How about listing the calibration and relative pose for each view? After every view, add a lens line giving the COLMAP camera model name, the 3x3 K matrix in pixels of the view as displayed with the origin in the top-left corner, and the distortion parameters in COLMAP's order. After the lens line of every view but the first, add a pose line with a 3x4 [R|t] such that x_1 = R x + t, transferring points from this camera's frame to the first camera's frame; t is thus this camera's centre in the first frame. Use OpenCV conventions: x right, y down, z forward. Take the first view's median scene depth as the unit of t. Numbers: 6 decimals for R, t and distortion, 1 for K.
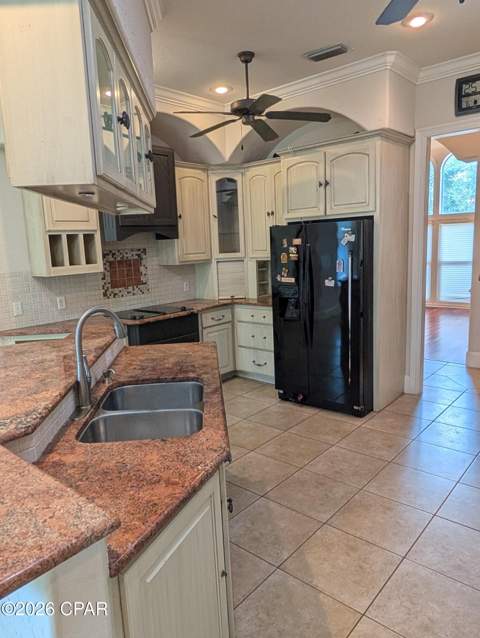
lens RADIAL K [[450.3, 0, 240.0], [0, 450.3, 319.0], [0, 0, 1]] dist [0.000651, 0.000507]
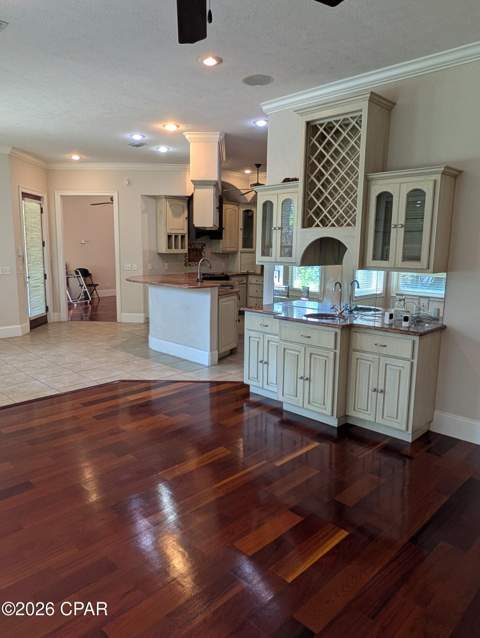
lens RADIAL K [[450.3, 0, 240.0], [0, 450.3, 319.0], [0, 0, 1]] dist [0.000651, 0.000507]
pose [[0.996974, 0.062172, -0.046665, 0.057426], [-0.062620, 0.998004, -0.008205, 0.186999], [0.046061, 0.011102, 0.998877, -0.996670]]
